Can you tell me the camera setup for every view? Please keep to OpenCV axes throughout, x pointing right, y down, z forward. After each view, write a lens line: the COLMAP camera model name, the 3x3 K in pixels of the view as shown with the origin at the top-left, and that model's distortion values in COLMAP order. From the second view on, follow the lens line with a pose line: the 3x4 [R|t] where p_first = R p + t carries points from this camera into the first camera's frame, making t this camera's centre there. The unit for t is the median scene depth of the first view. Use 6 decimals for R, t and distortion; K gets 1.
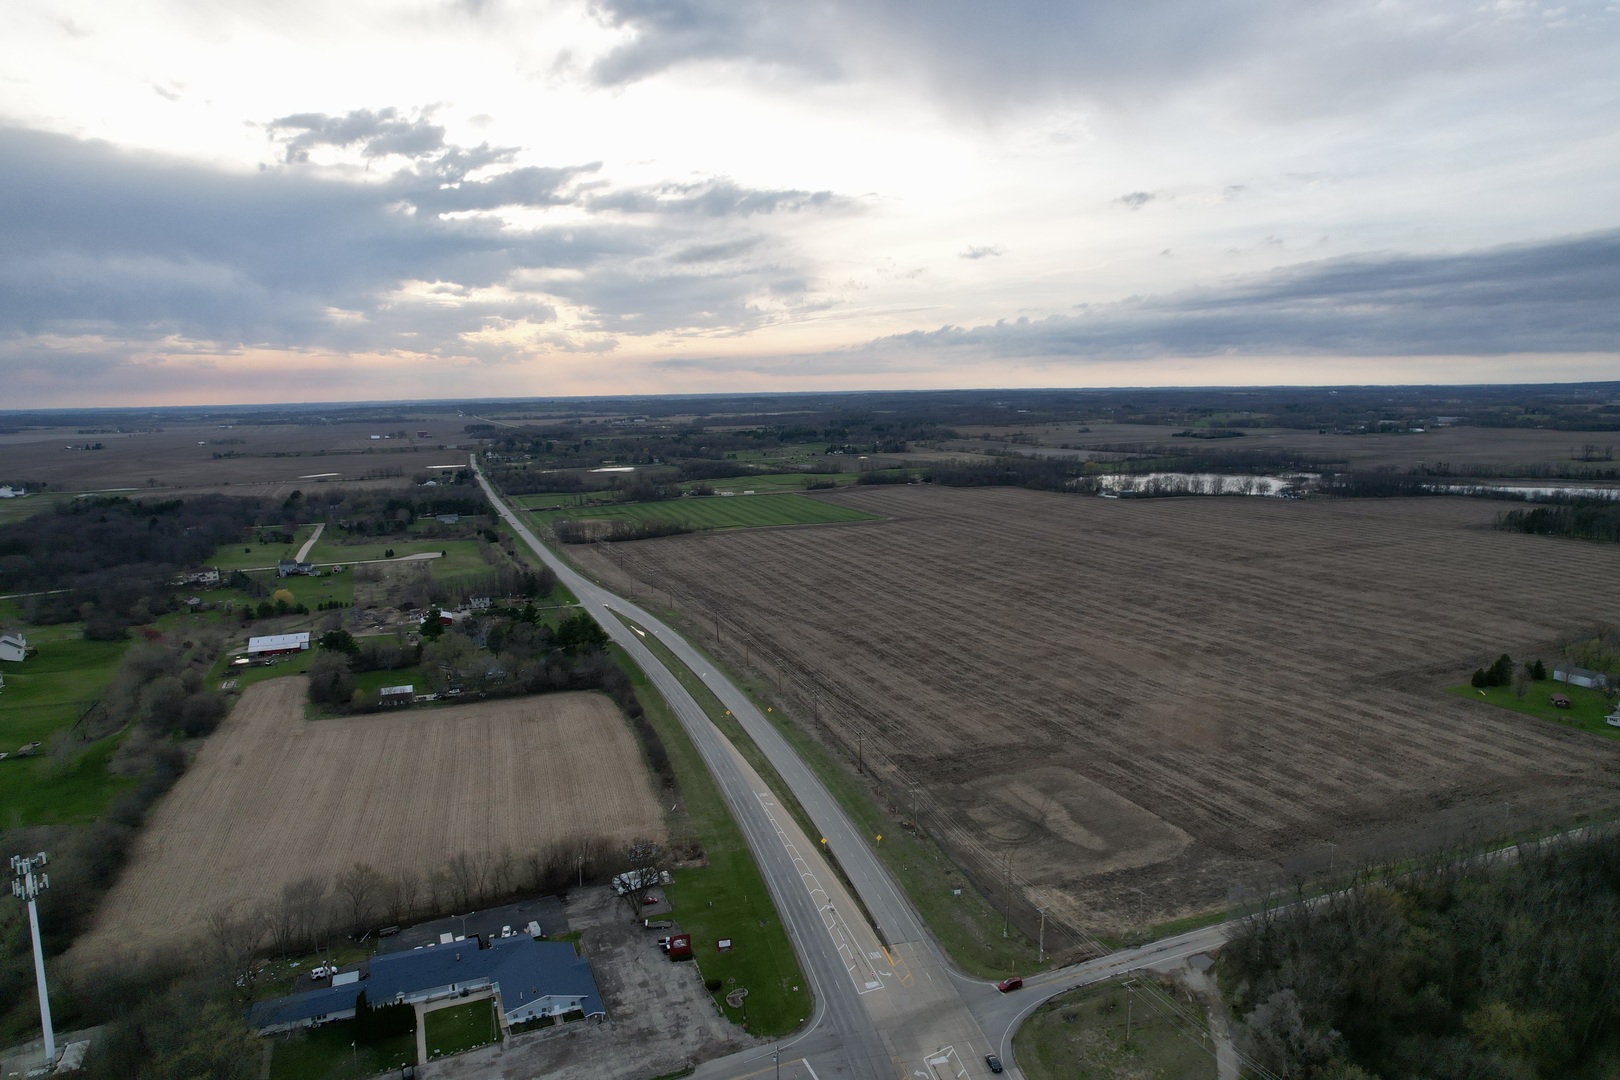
lens RADIAL K [[1038.2, 0, 814.0], [0, 1038.2, 538.7], [0, 0, 1]] dist [-0.073270, 0.065596]
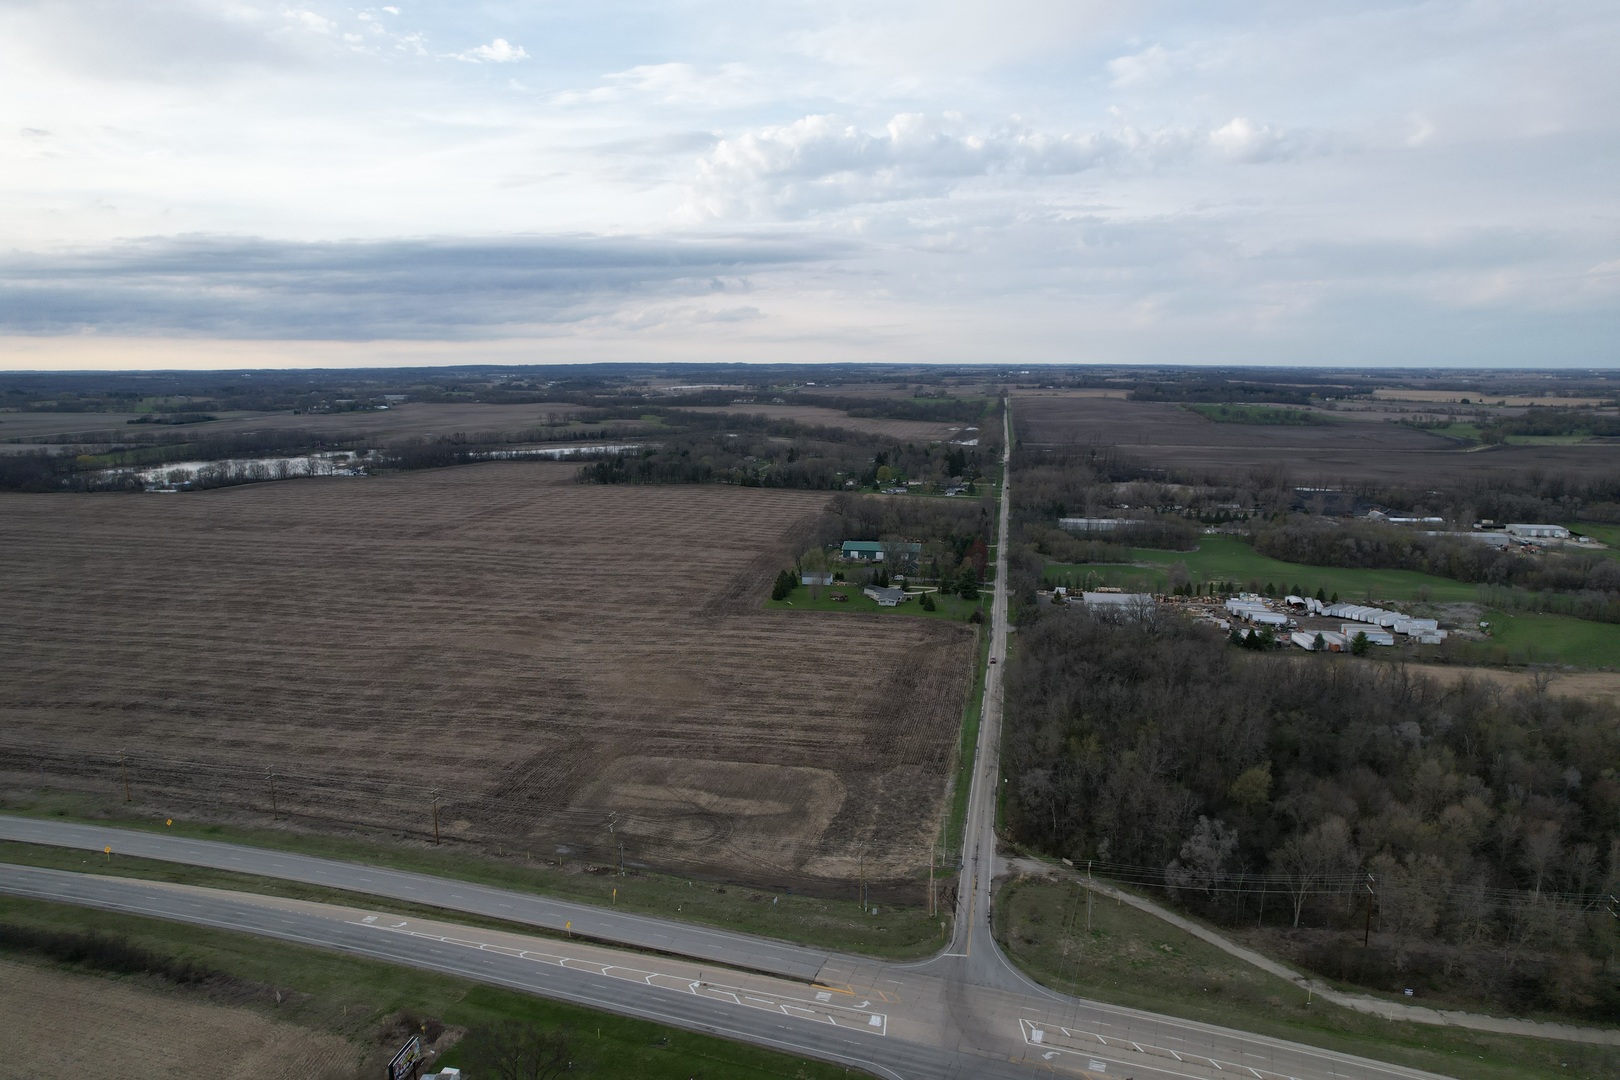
lens RADIAL K [[1025.9, 0, 814.5], [0, 1025.9, 601.0], [0, 0, 1]] dist [-0.056004, 0.047479]
pose [[0.548839, -0.178358, 0.816679, -0.330306], [0.116198, 0.983766, 0.136760, -0.013331], [-0.827813, 0.019837, 0.560653, 0.317171]]
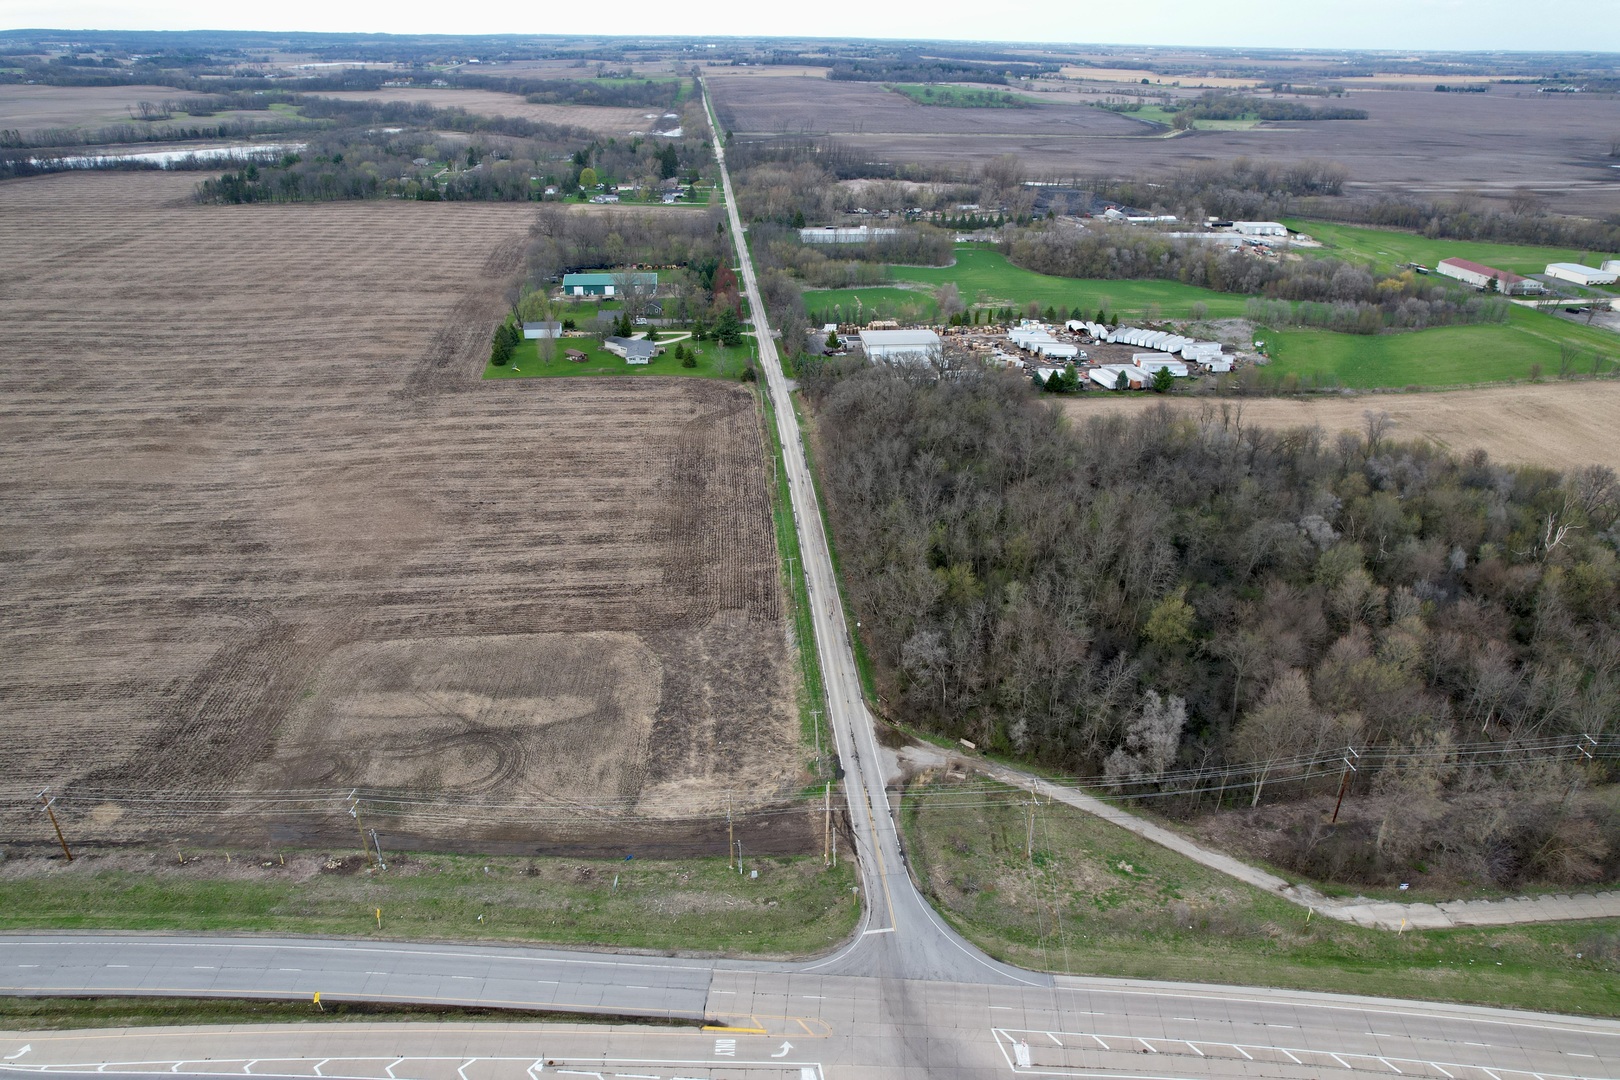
lens RADIAL K [[1036.5, 0, 813.9], [0, 1036.5, 546.3], [0, 0, 1]] dist [-0.074884, 0.069301]
pose [[0.284112, -0.415231, 0.864213, -0.185850], [0.124930, 0.909705, 0.396017, -0.049813], [-0.950617, -0.004547, 0.310333, 0.454031]]
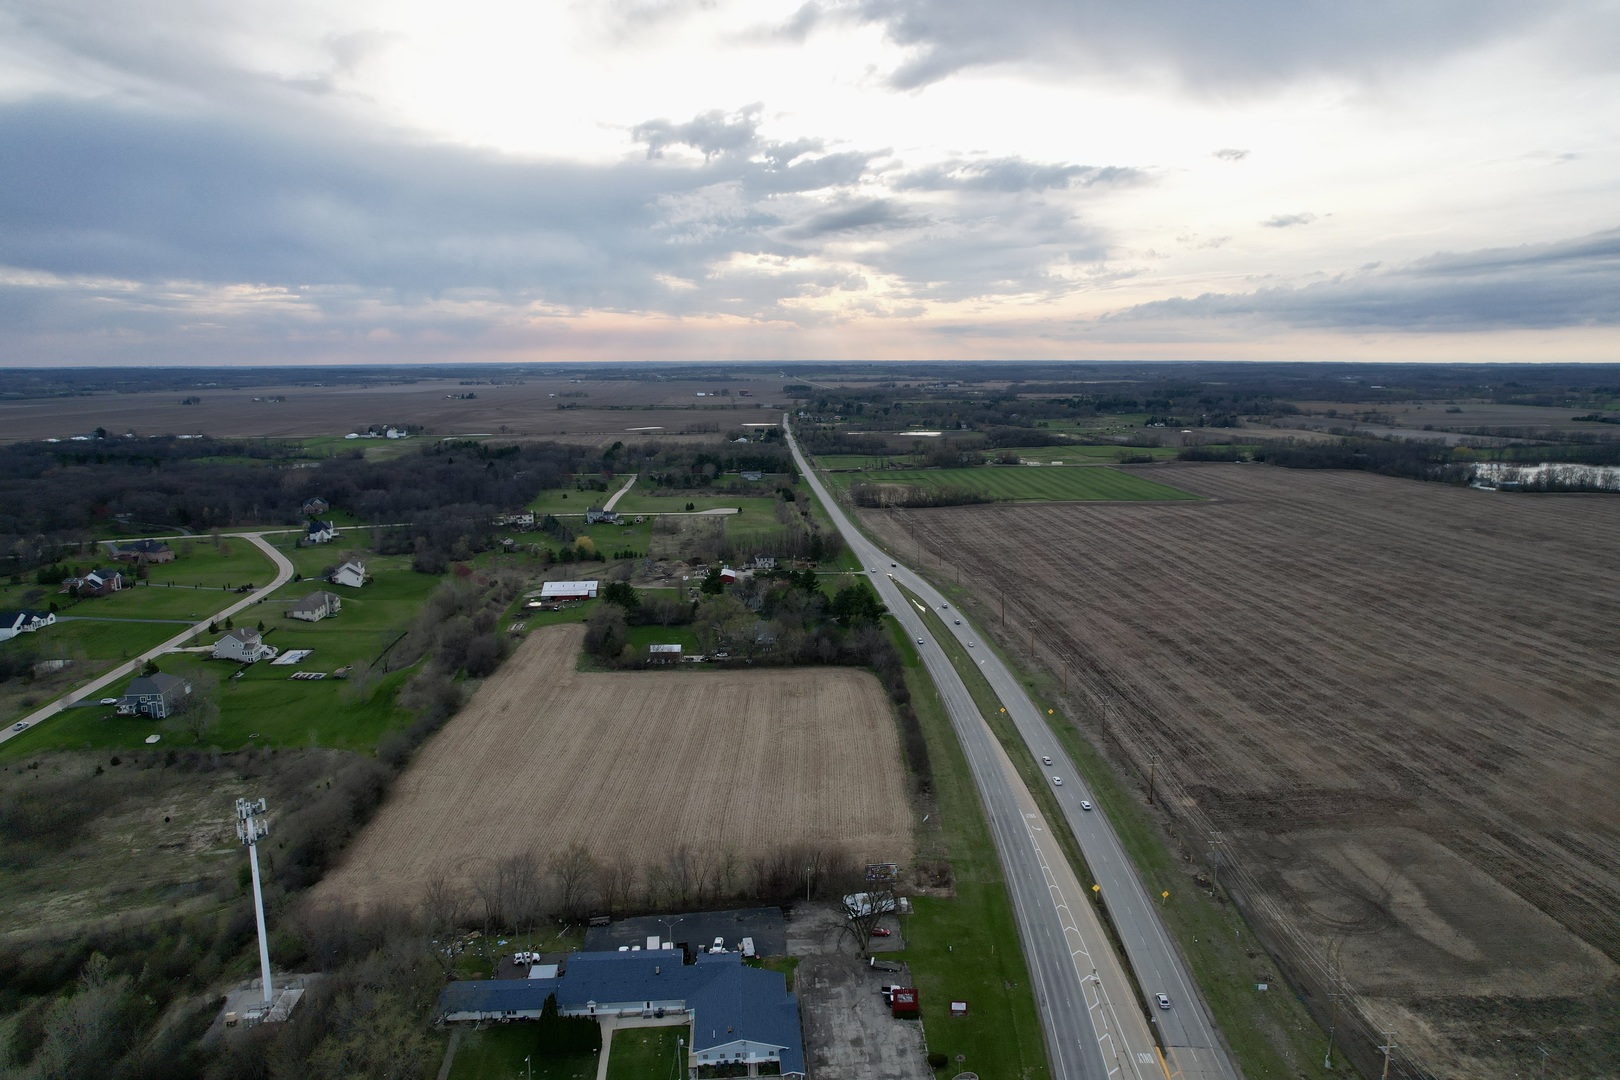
lens RADIAL K [[1036.5, 0, 813.9], [0, 1036.5, 546.3], [0, 0, 1]] dist [-0.074884, 0.069301]
pose [[0.954863, 0.068240, -0.289102, 0.009046], [-0.056723, 0.997233, 0.048040, -0.006377], [0.291580, -0.029473, 0.956092, 0.111244]]
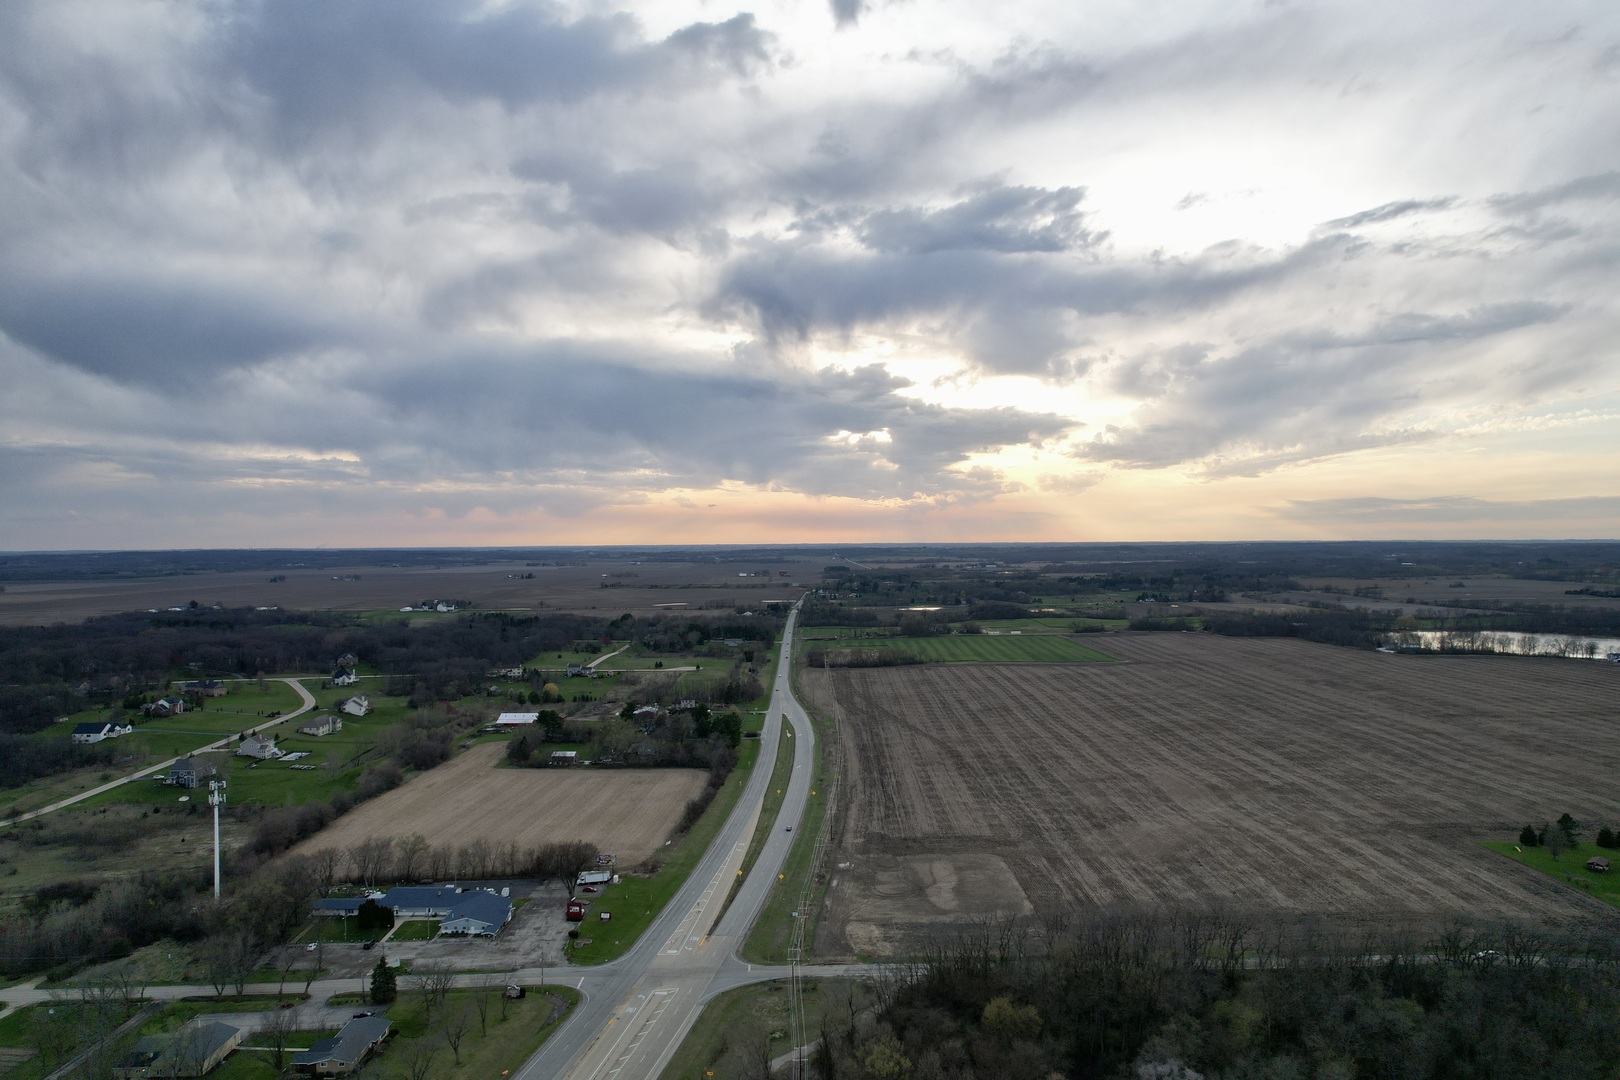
lens RADIAL K [[1036.5, 0, 813.9], [0, 1036.5, 546.3], [0, 0, 1]] dist [-0.074884, 0.069301]
pose [[0.932880, 0.012781, -0.359960, 0.404555], [-0.060847, 0.990599, -0.122519, 0.029390], [0.355010, 0.136198, 0.924888, -0.155966]]
